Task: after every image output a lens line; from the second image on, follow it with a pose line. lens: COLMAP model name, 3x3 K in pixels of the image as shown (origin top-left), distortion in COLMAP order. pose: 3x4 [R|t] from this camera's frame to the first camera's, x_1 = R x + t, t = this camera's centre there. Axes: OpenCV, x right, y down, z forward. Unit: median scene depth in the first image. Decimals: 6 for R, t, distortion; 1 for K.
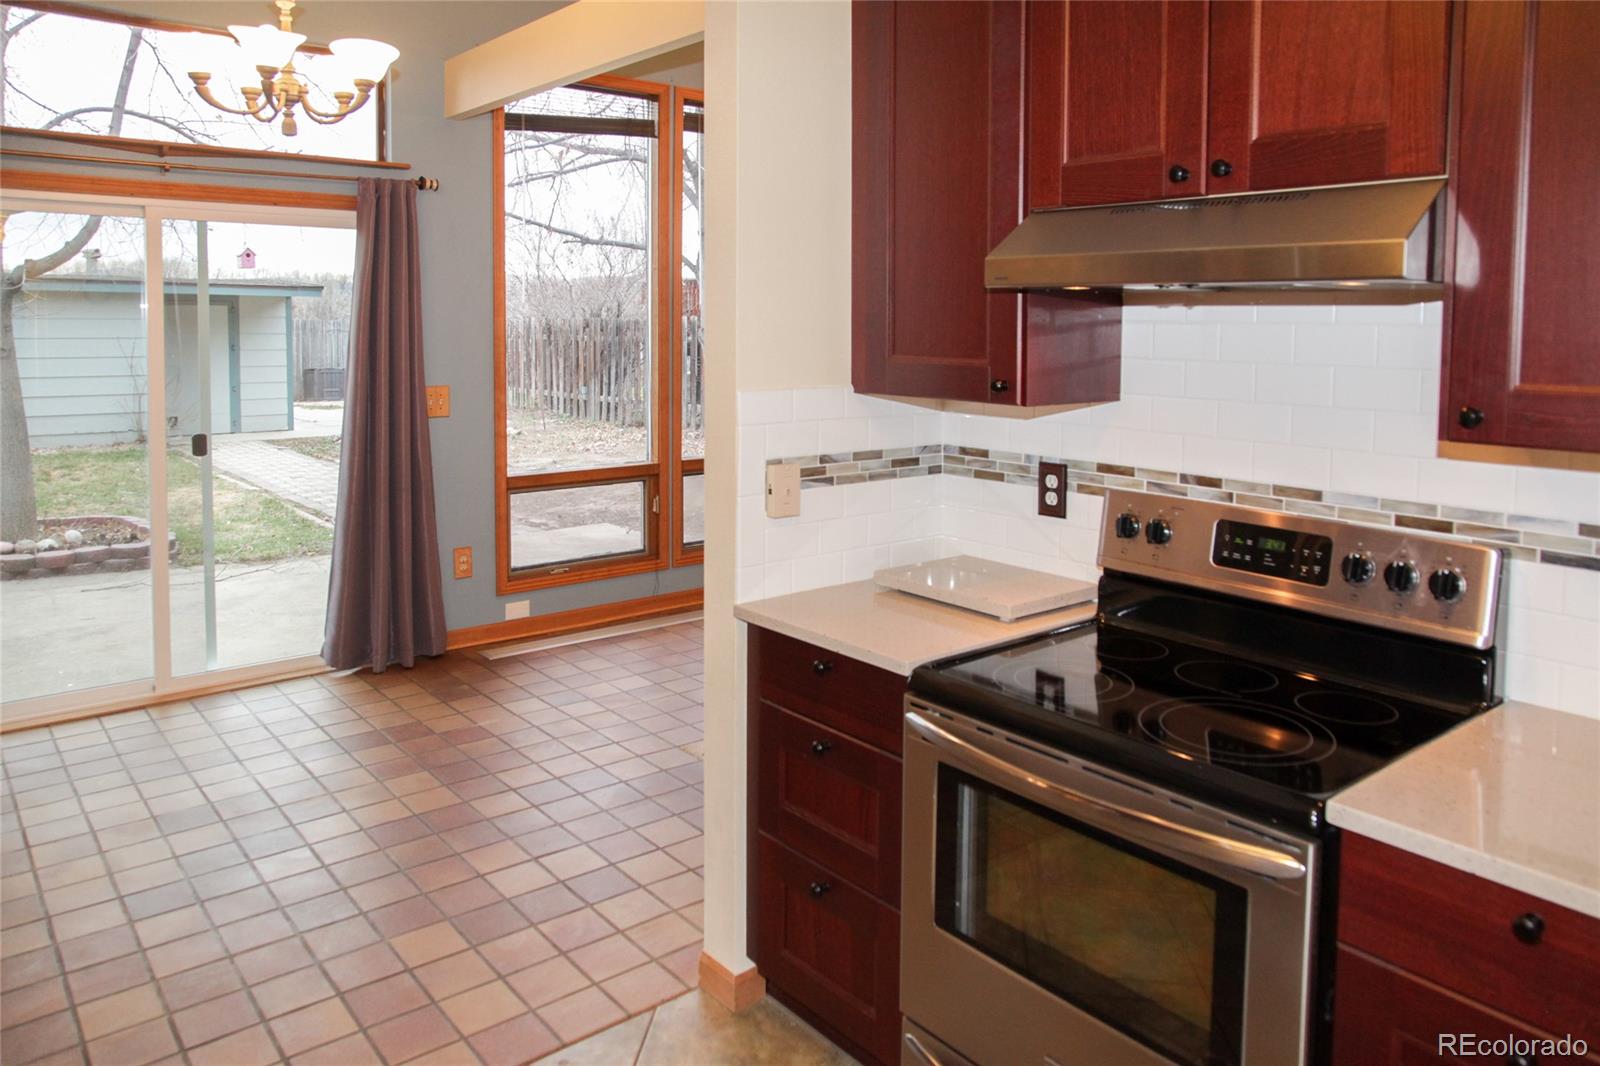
lens RADIAL K [[1153.4, 0, 800.0], [0, 1153.4, 533.0], [0, 0, 1]] dist [-0.052644, 0.044723]
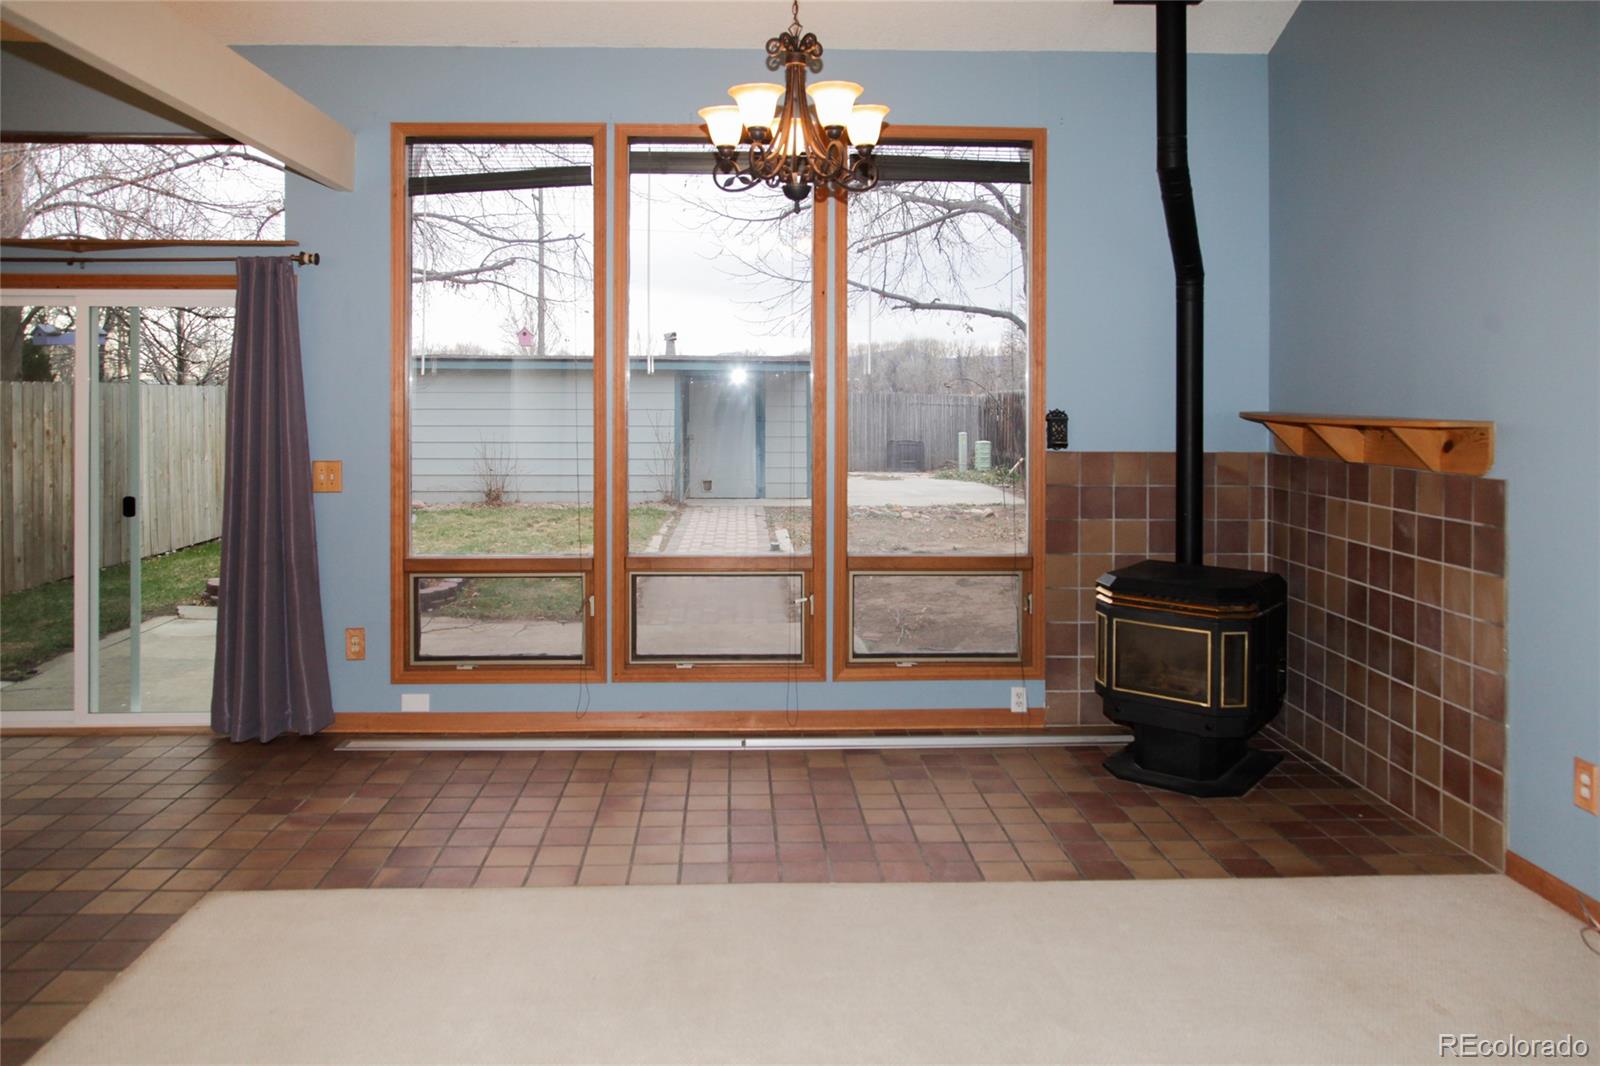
lens RADIAL K [[1153.4, 0, 800.0], [0, 1153.4, 533.0], [0, 0, 1]] dist [-0.052644, 0.044723]
pose [[0.789187, 0.070116, -0.610137, 0.564809], [-0.107107, 0.993950, -0.024314, -0.080886], [0.604741, 0.084538, 0.791923, 0.442031]]
